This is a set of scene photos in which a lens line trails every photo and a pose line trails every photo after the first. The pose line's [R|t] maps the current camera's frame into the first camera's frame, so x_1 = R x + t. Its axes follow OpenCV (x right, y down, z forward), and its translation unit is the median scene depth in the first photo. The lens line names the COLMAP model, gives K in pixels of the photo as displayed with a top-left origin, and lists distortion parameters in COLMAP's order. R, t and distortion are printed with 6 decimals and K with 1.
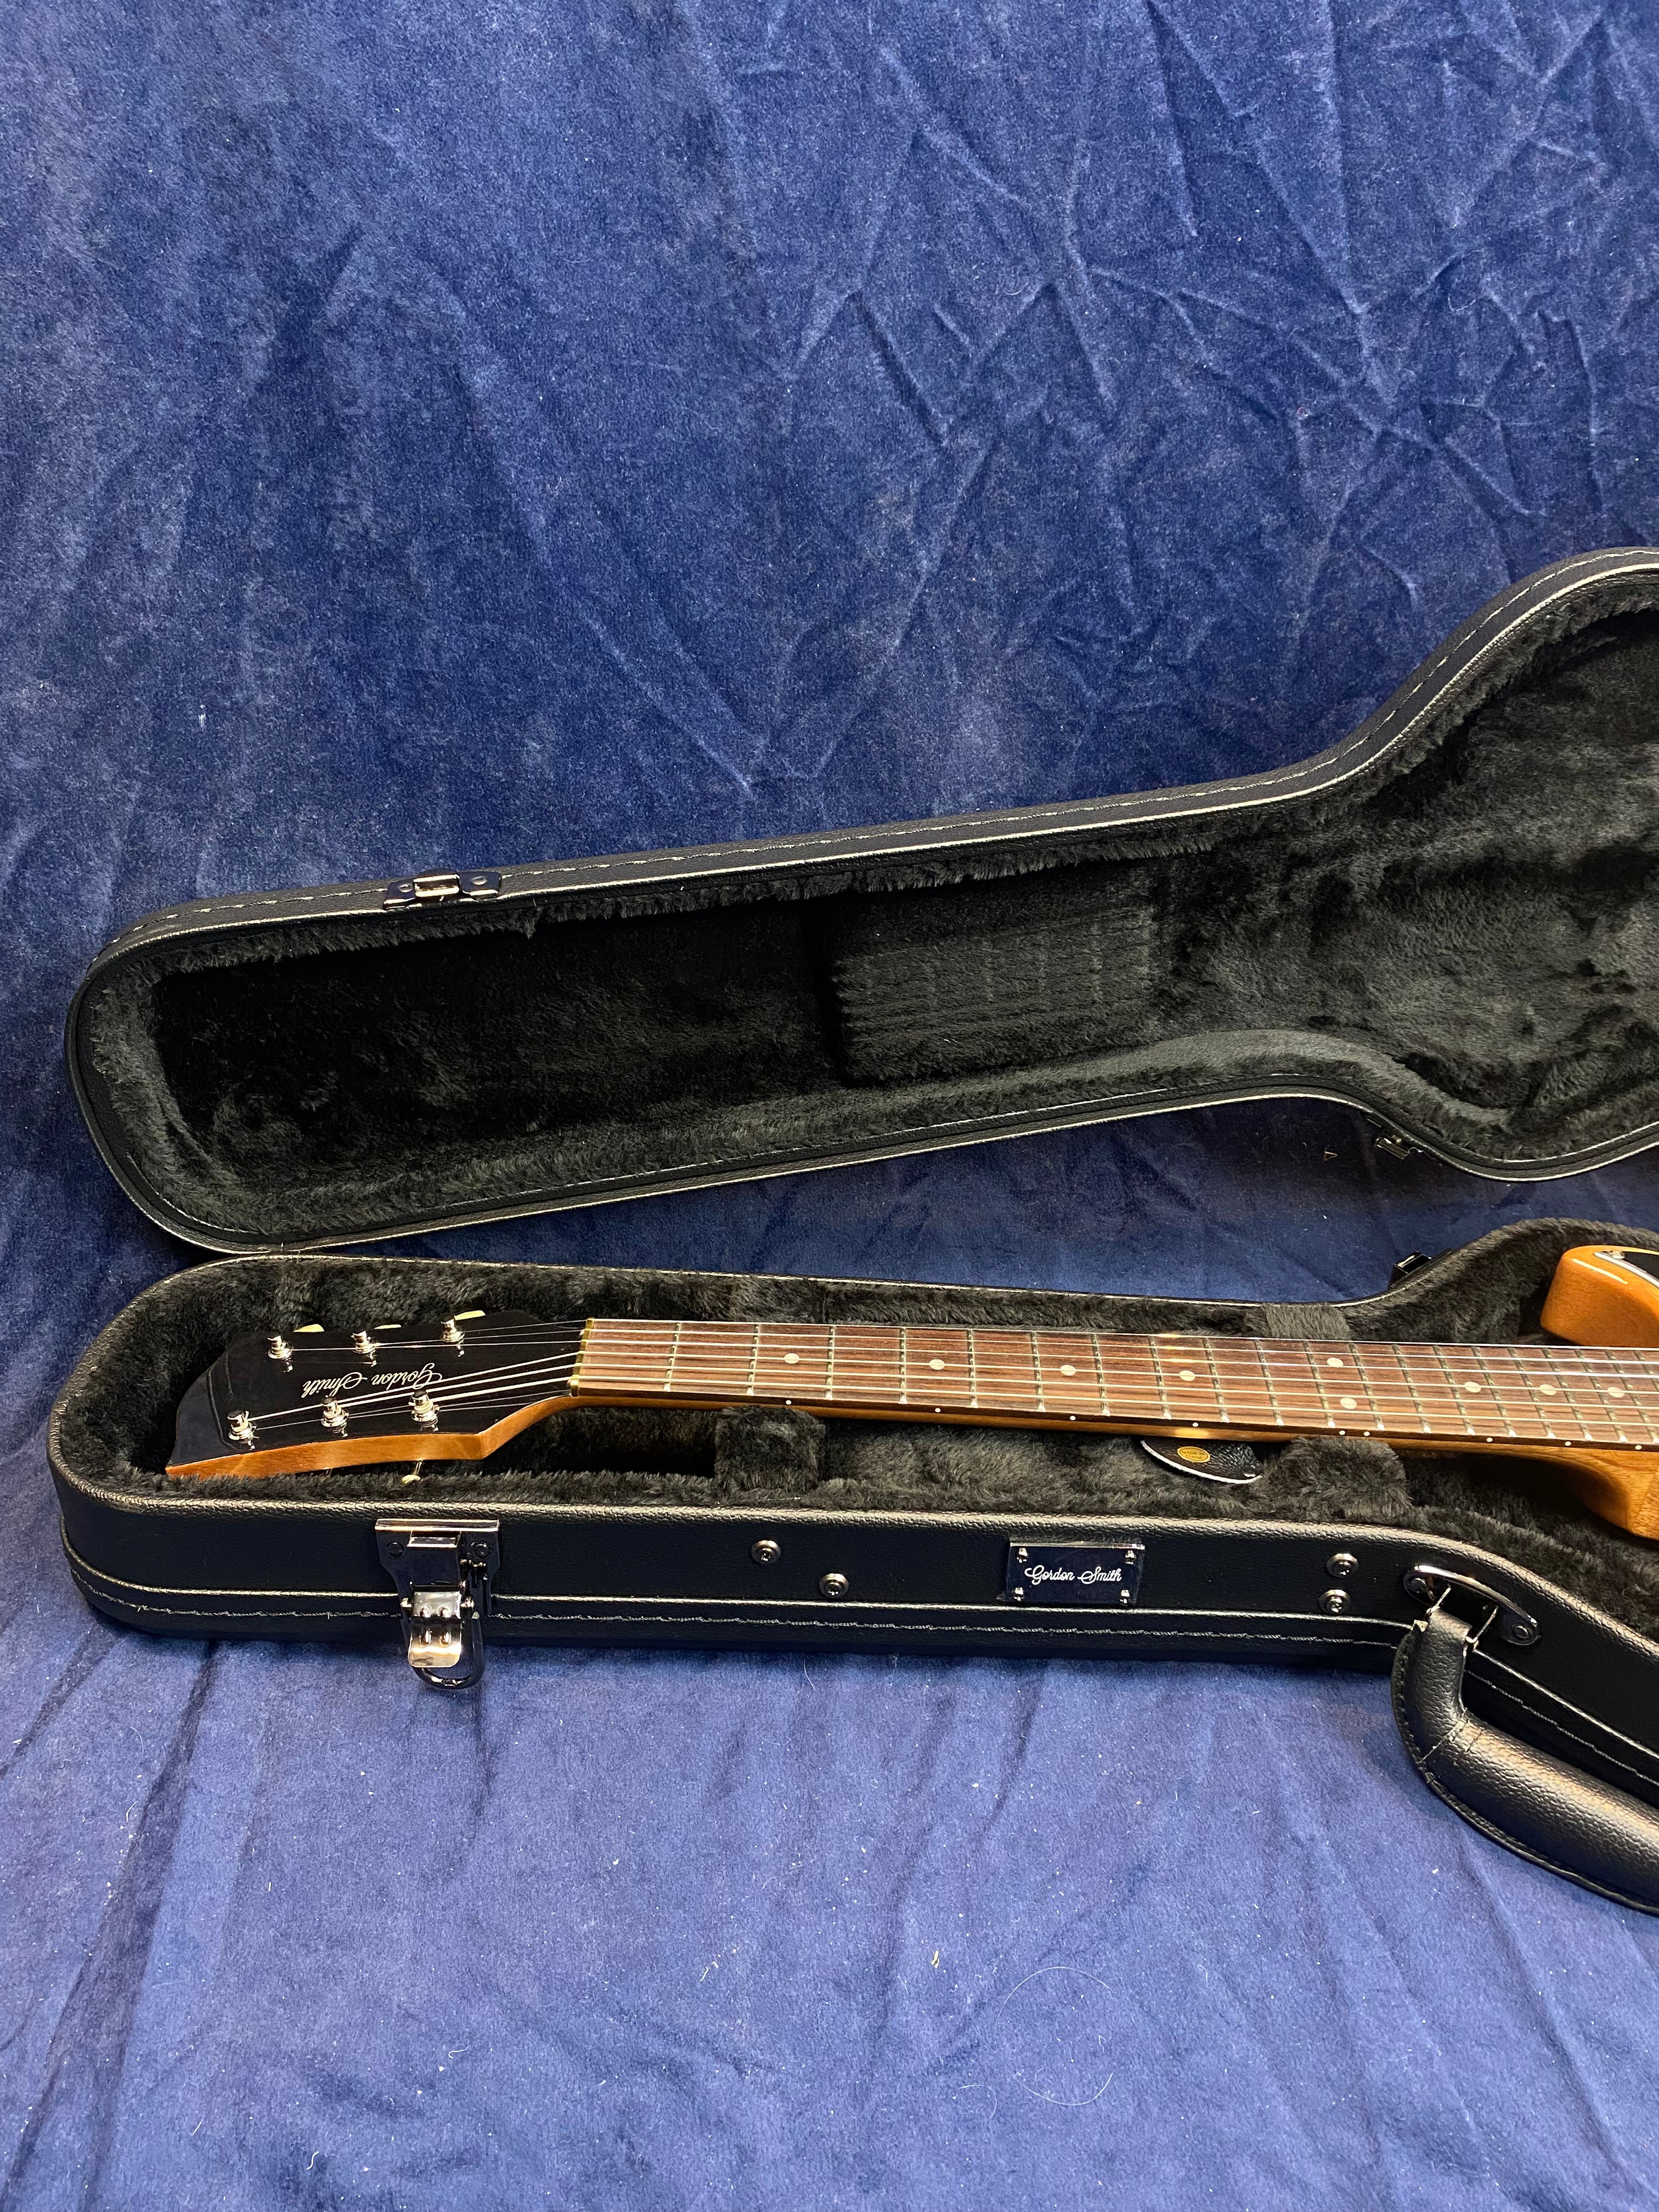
lens RADIAL K [[1833.0, 0, 936.8], [0, 1833.0, 1199.0], [0, 0, 1]] dist [-0.010373, -0.003071]
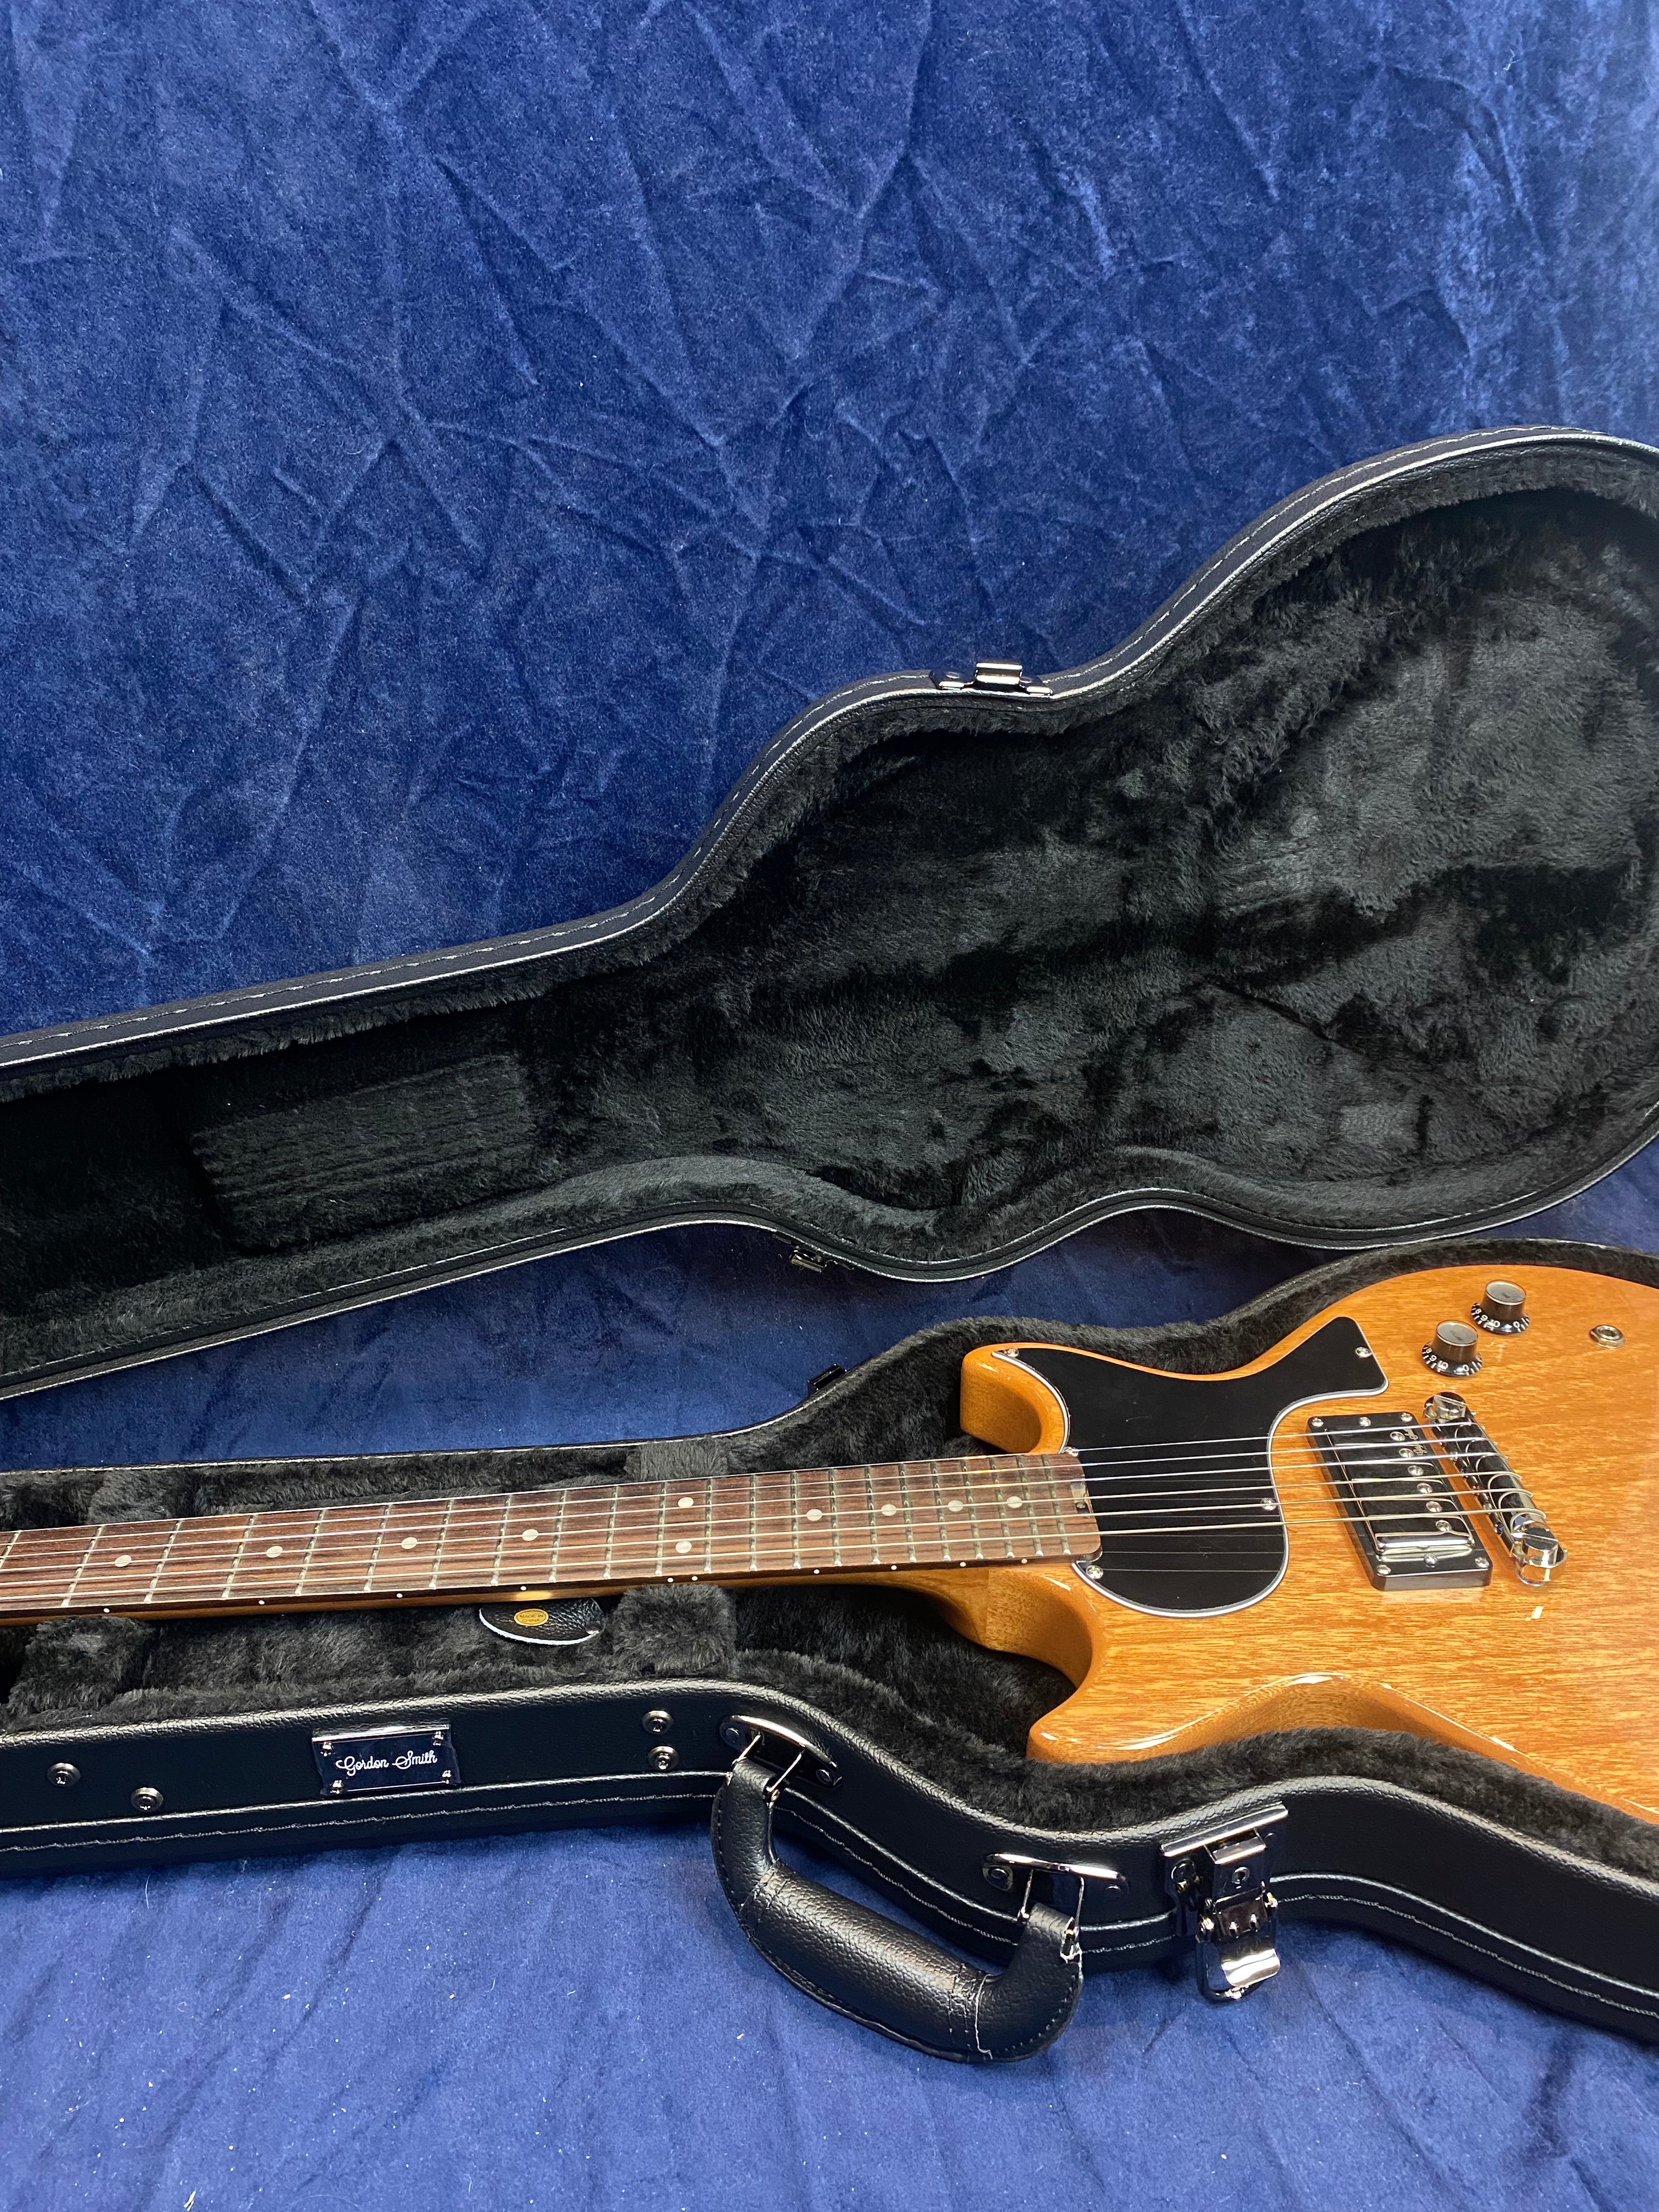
lens RADIAL K [[1835.9, 0, 938.9], [0, 1835.9, 1154.8], [0, 0, 1]] dist [0.013844, -0.023030]
pose [[0.993248, -0.091805, 0.070930, 0.257603], [0.095213, 0.994382, -0.046255, -0.034019], [-0.066285, 0.052696, 0.996408, -0.010654]]
